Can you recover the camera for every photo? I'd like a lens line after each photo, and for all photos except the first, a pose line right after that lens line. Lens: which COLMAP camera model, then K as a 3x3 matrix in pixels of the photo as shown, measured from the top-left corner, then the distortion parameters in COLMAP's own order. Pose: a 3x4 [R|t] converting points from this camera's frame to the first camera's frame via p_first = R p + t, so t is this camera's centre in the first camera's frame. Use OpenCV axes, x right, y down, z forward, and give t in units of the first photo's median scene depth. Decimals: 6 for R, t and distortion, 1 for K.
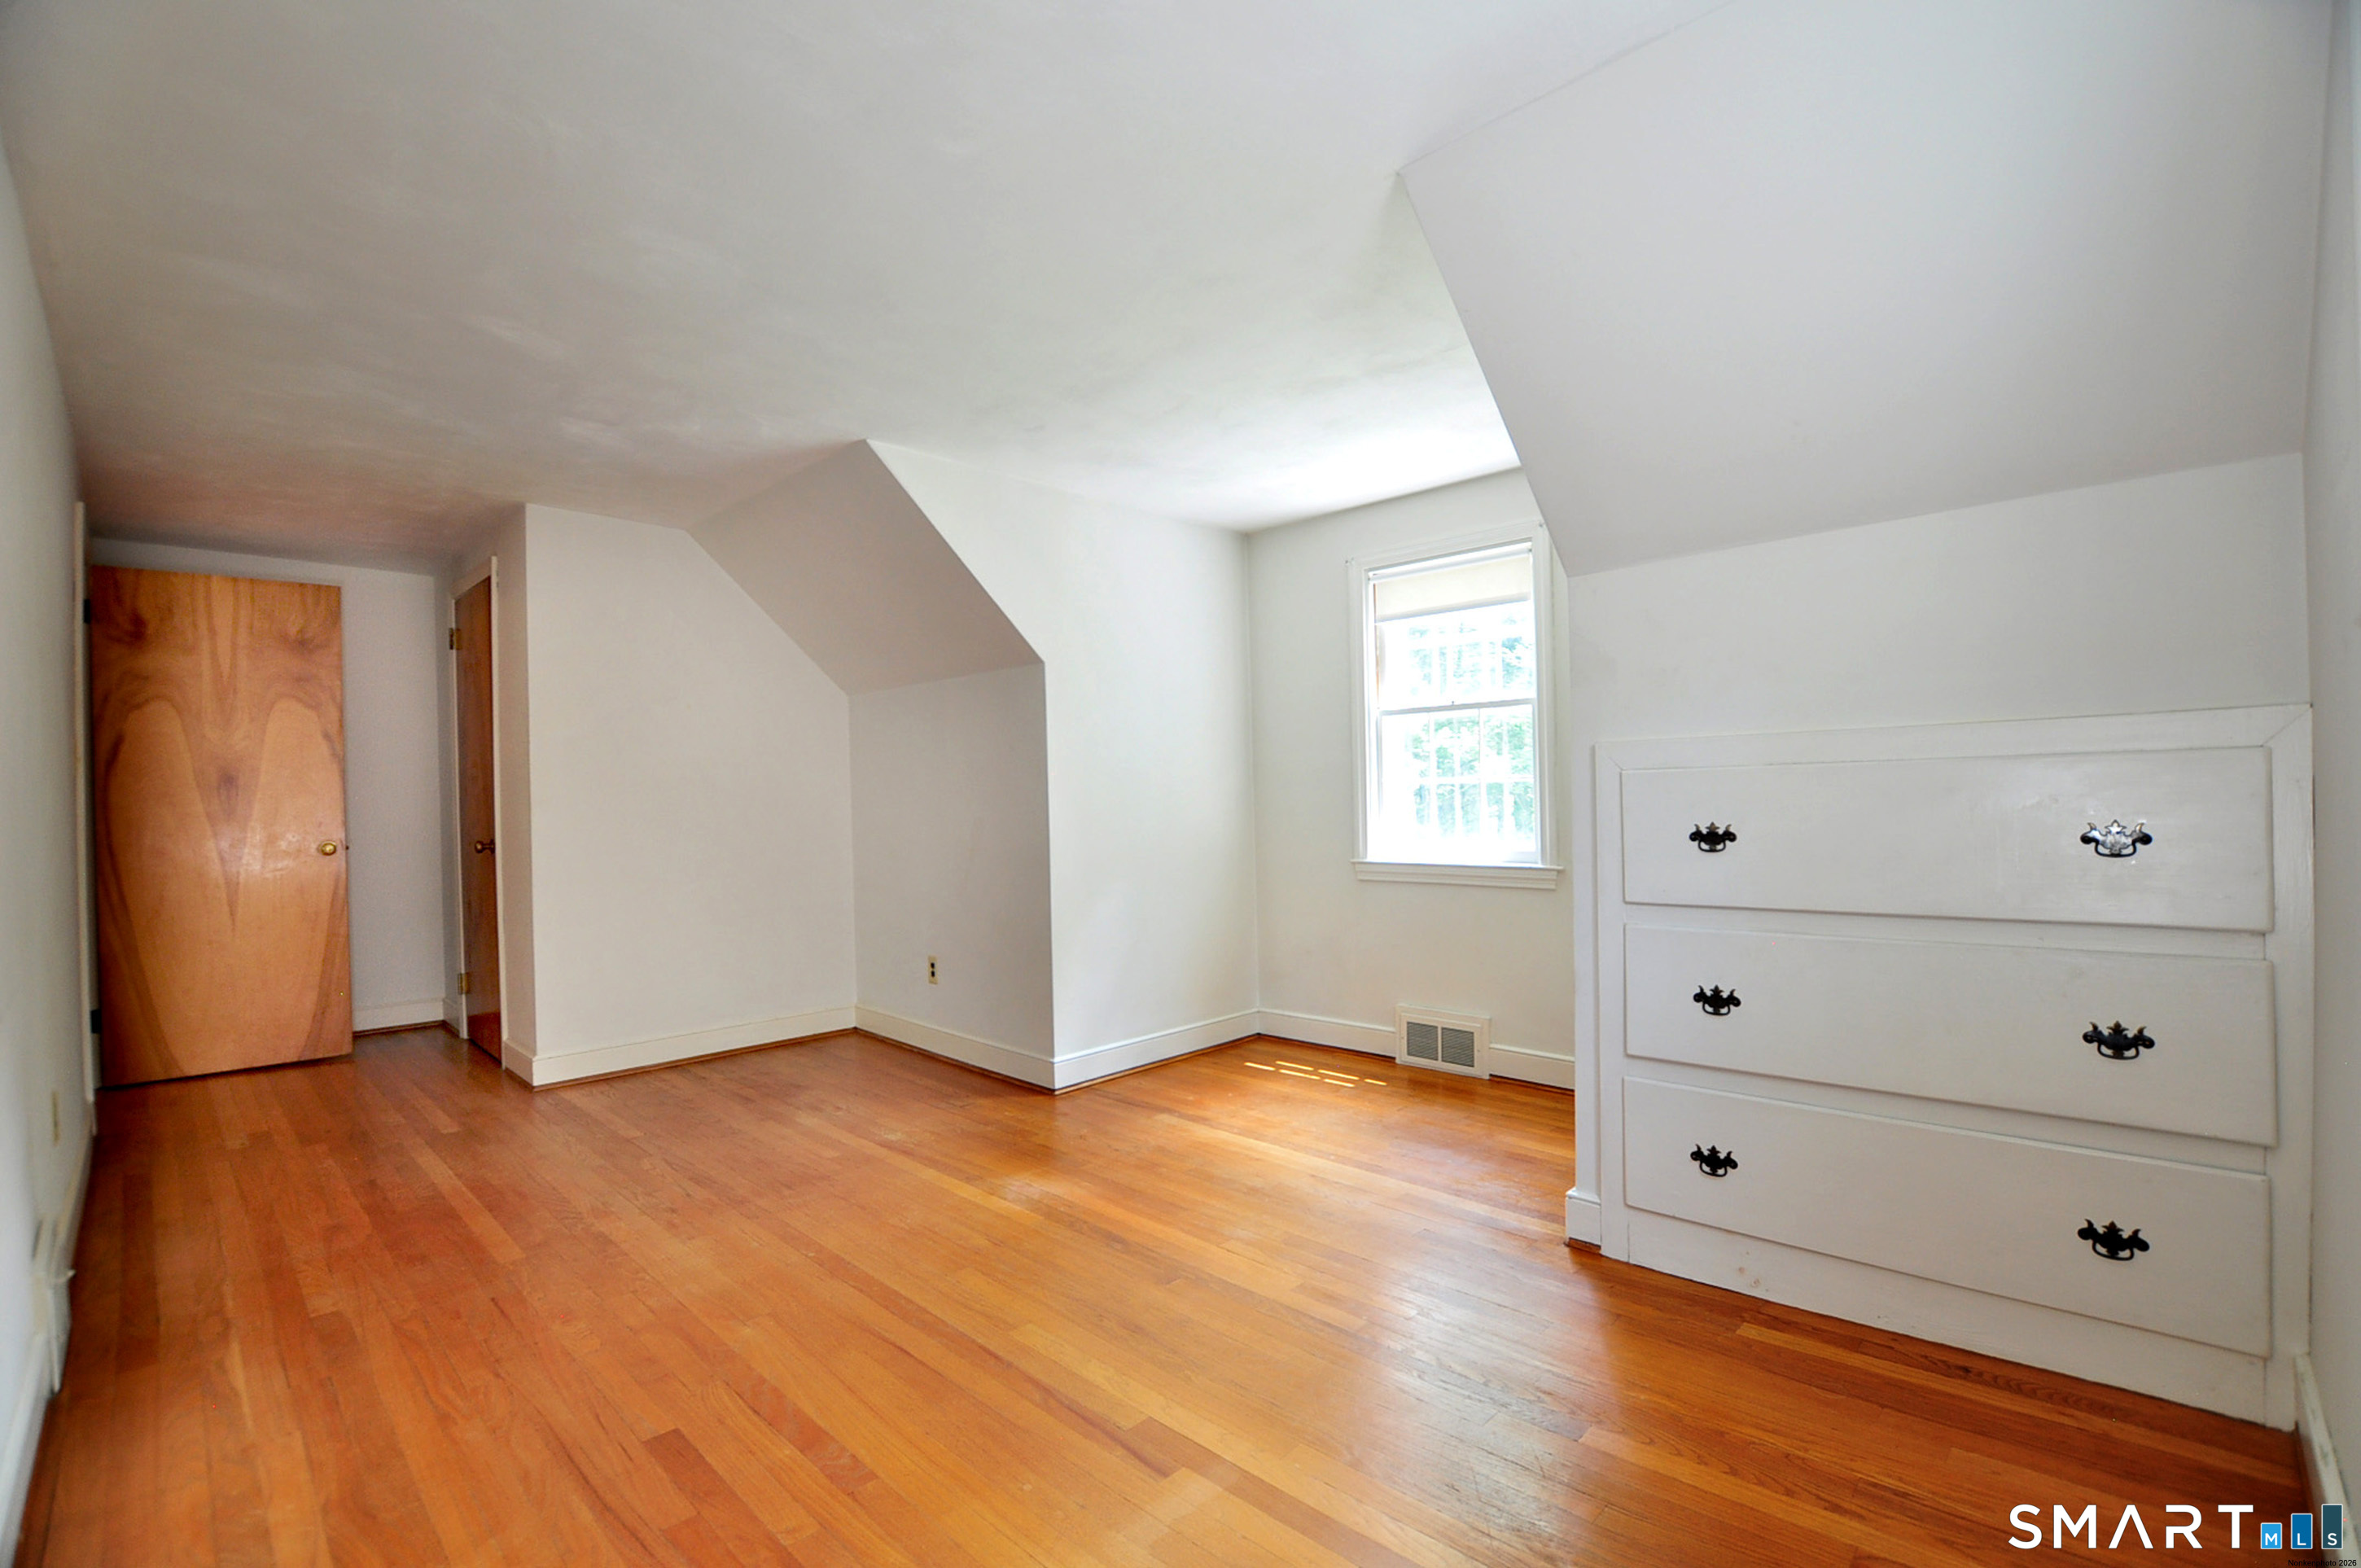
lens RADIAL K [[1042.6, 0, 1178.0], [0, 1042.6, 793.6], [0, 0, 1]] dist [-0.023598, 0.000347]
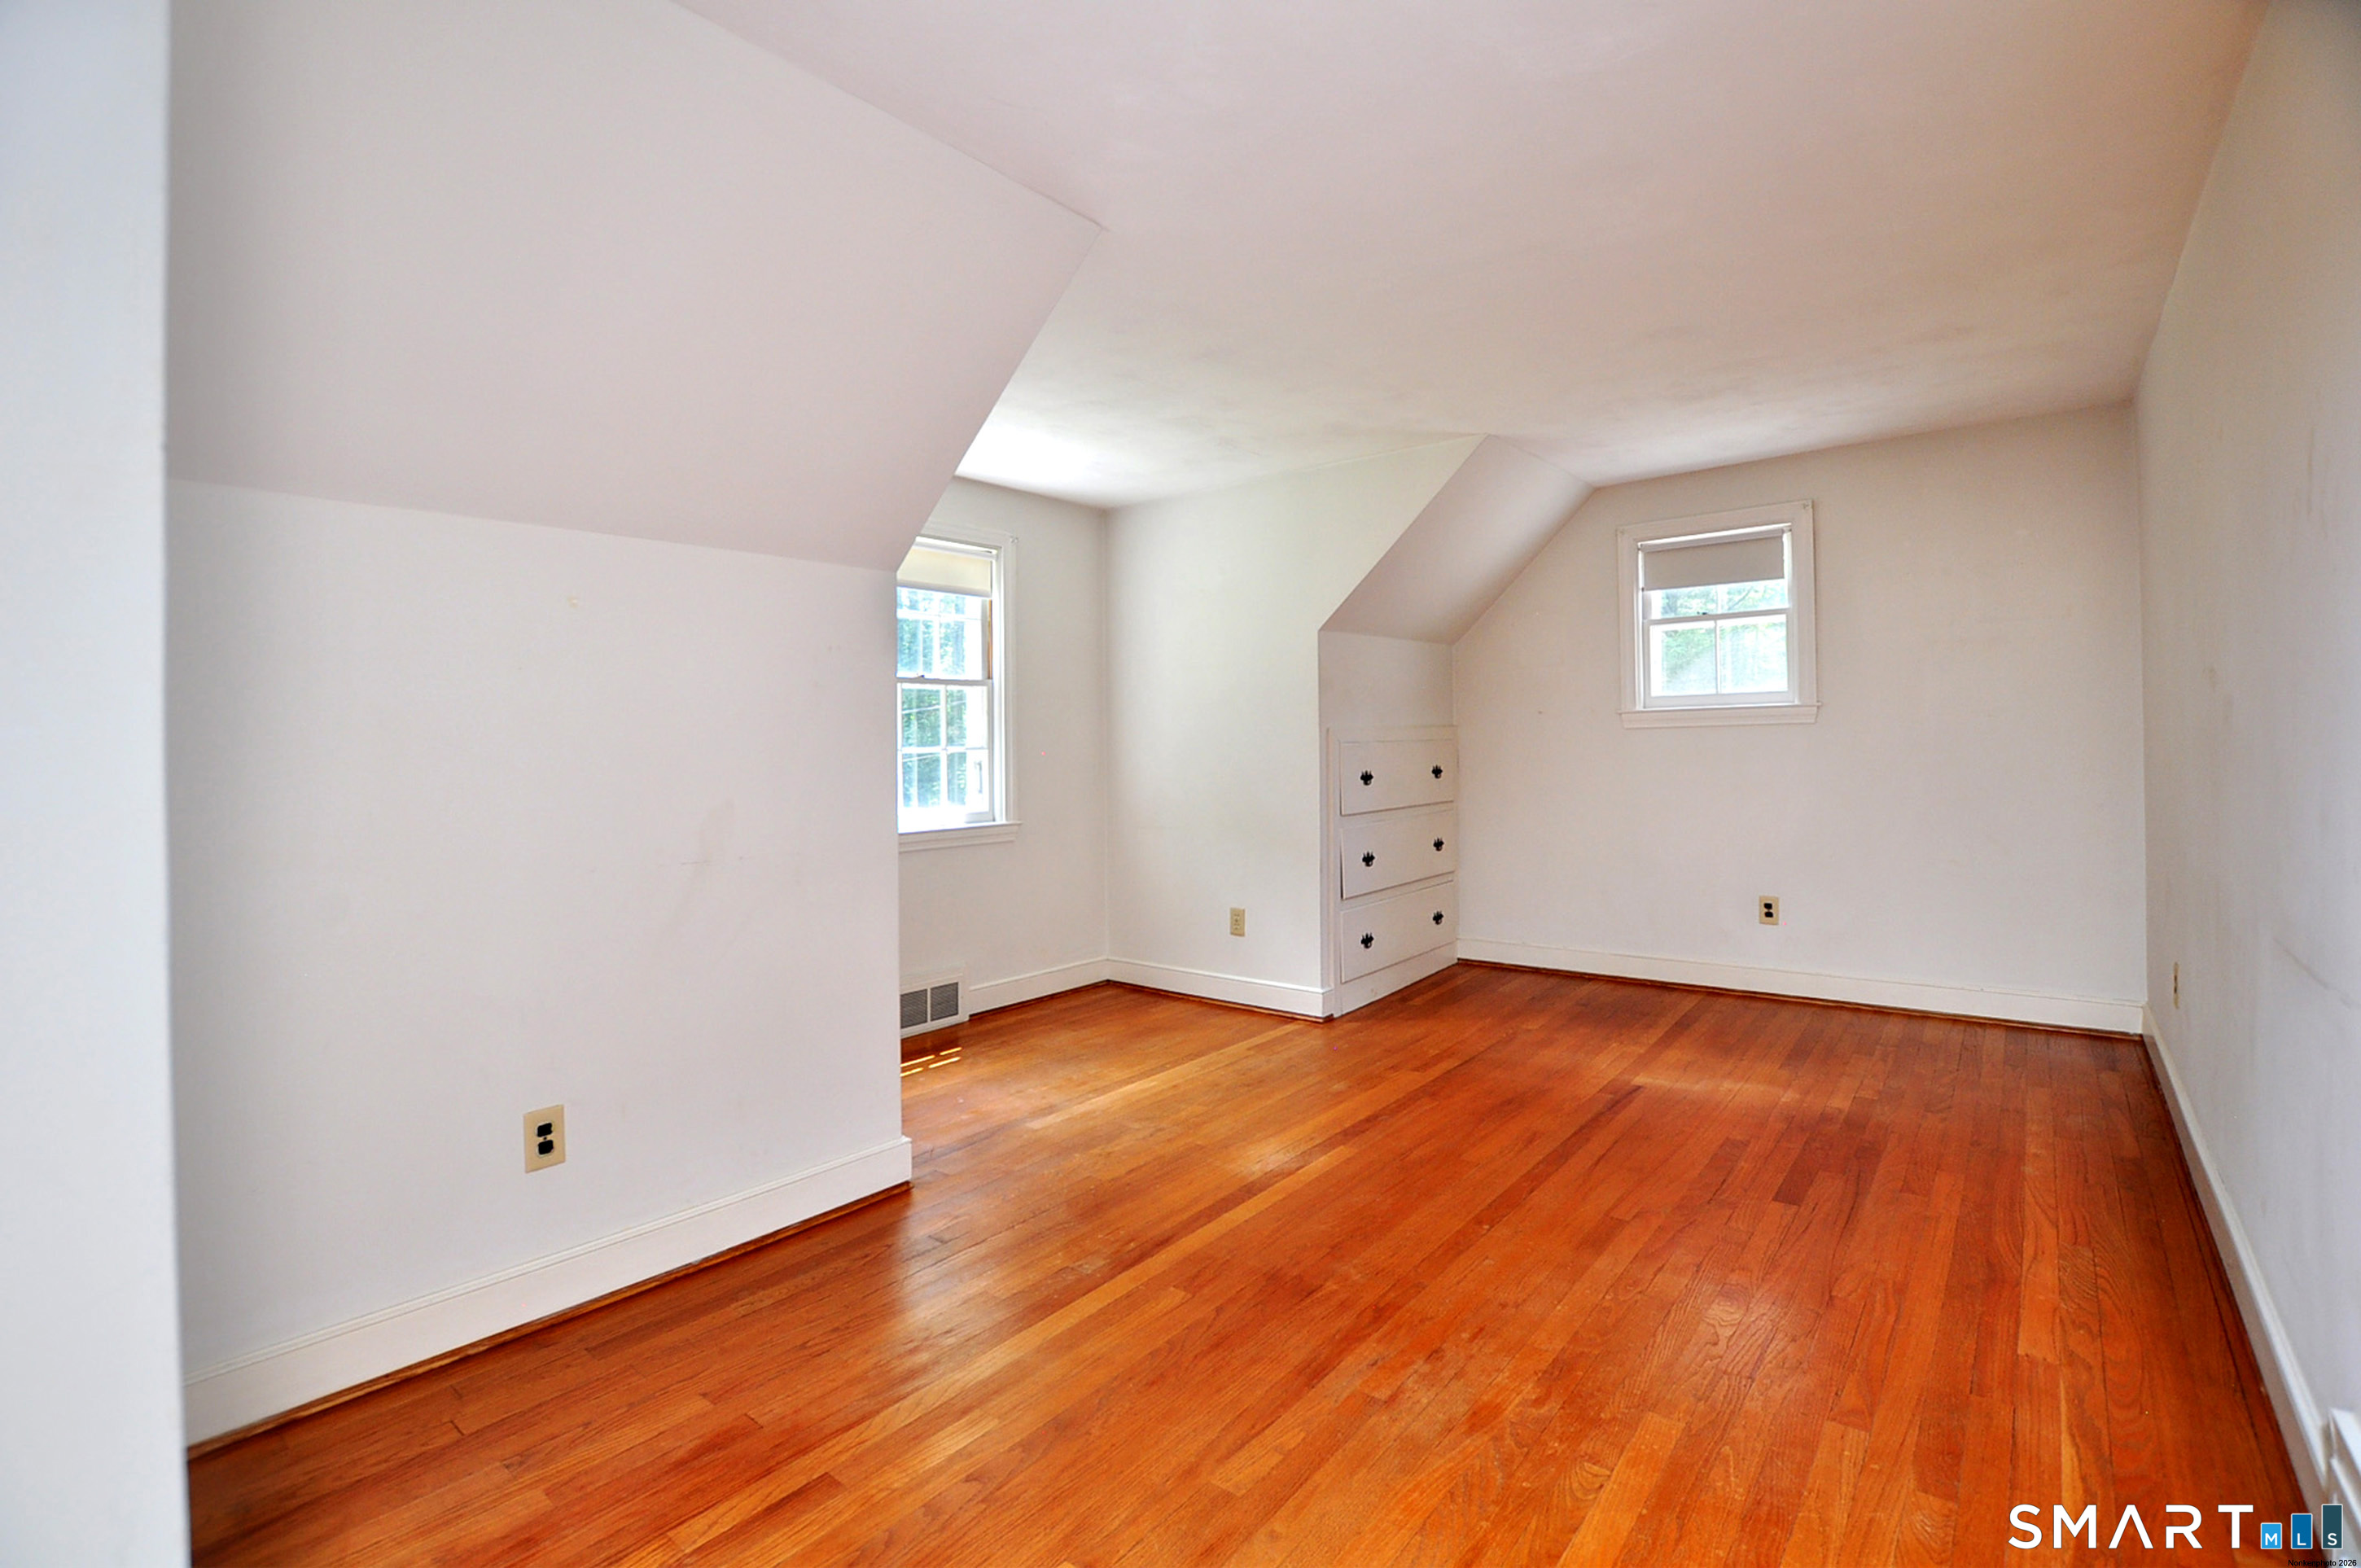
lens RADIAL K [[1026.5, 0, 1179.0], [0, 1026.5, 747.2], [0, 0, 1]] dist [-0.029421, -0.000097]
pose [[-0.077290, 0.021472, 0.996777, -1.146348], [0.017427, 0.999644, -0.020183, 0.013574], [-0.996856, 0.015810, -0.077637, 1.208894]]
